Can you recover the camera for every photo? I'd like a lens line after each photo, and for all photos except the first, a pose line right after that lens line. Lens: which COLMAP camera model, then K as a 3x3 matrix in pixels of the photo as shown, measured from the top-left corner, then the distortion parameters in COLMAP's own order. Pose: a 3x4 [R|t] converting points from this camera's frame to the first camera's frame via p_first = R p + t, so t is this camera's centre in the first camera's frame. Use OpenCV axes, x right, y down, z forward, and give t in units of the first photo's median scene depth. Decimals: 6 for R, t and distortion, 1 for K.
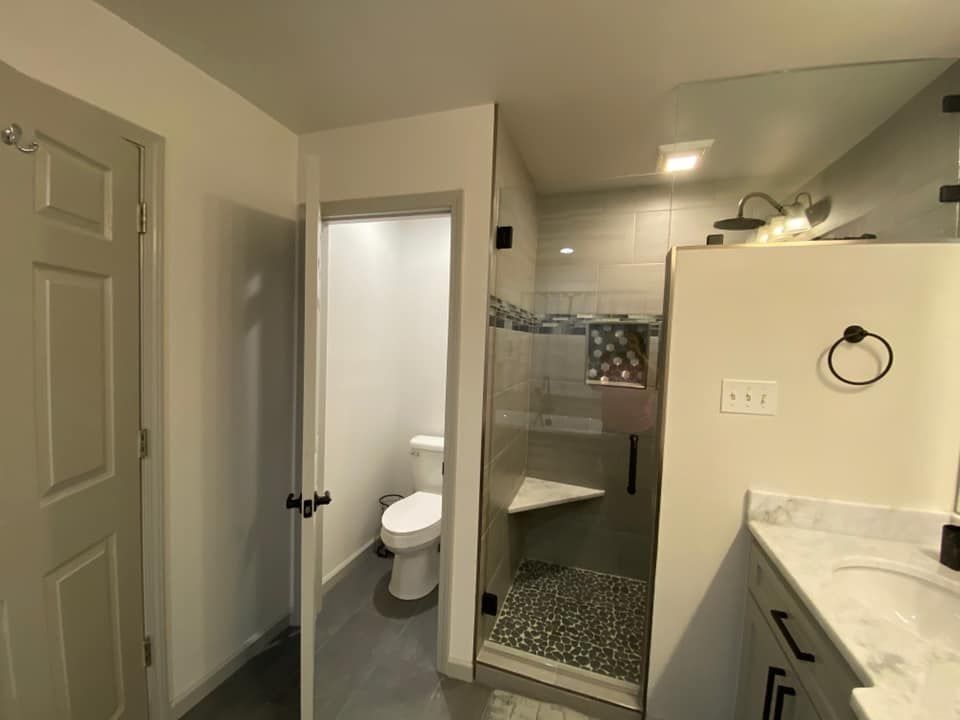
lens RADIAL K [[386.5, 0, 481.3], [0, 386.5, 361.6], [0, 0, 1]] dist [0.024566, -0.022751]
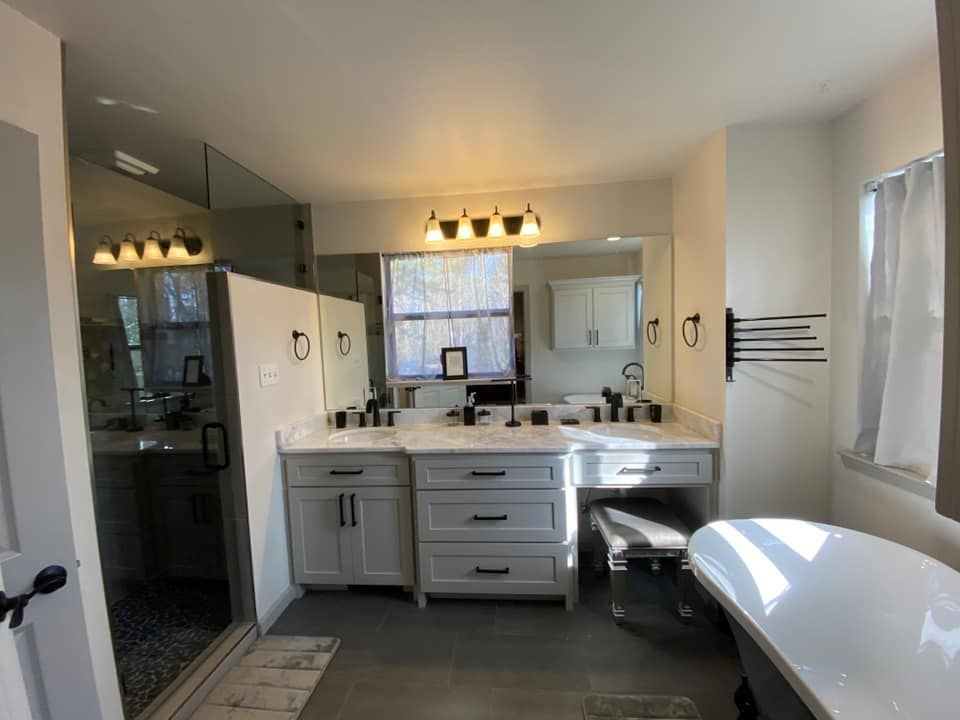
lens RADIAL K [[386.5, 0, 481.3], [0, 386.5, 361.6], [0, 0, 1]] dist [0.024566, -0.022751]
pose [[-0.235310, -0.084996, 0.968197, -0.787936], [0.077552, 0.991350, 0.105877, -0.048579], [-0.968821, 0.099999, -0.226684, 0.377034]]
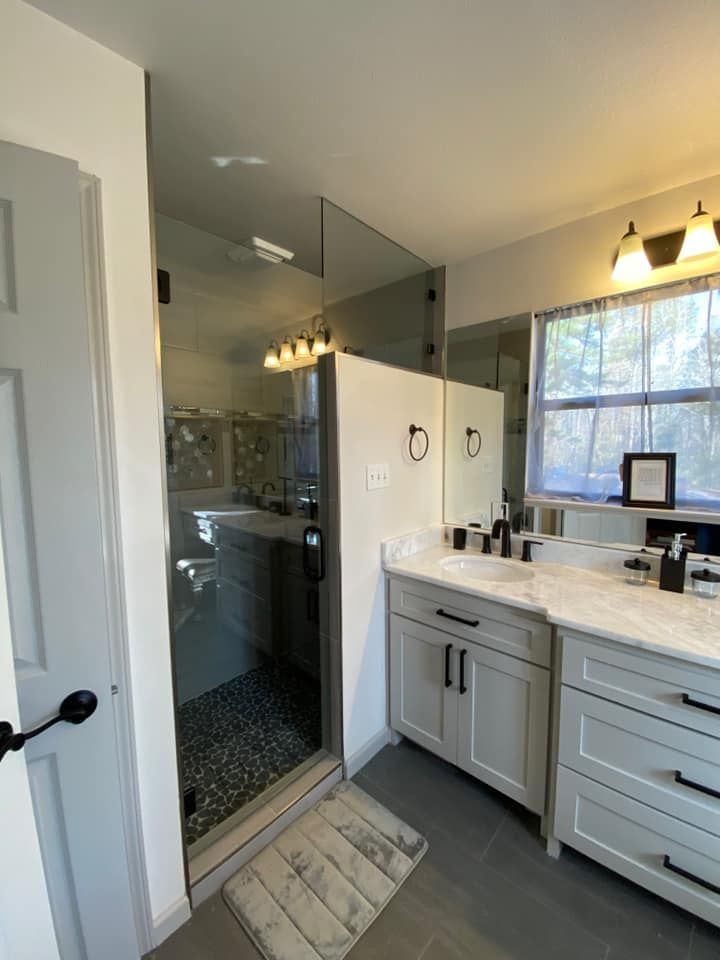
lens RADIAL K [[386.5, 0, 356.5], [0, 386.5, 478.8], [0, 0, 1]] dist [0.024566, -0.022751]
pose [[0.410229, -0.119007, 0.904185, -0.408669], [0.067775, 0.992686, 0.099906, -0.029957], [-0.909461, 0.020297, 0.415294, 0.378141]]
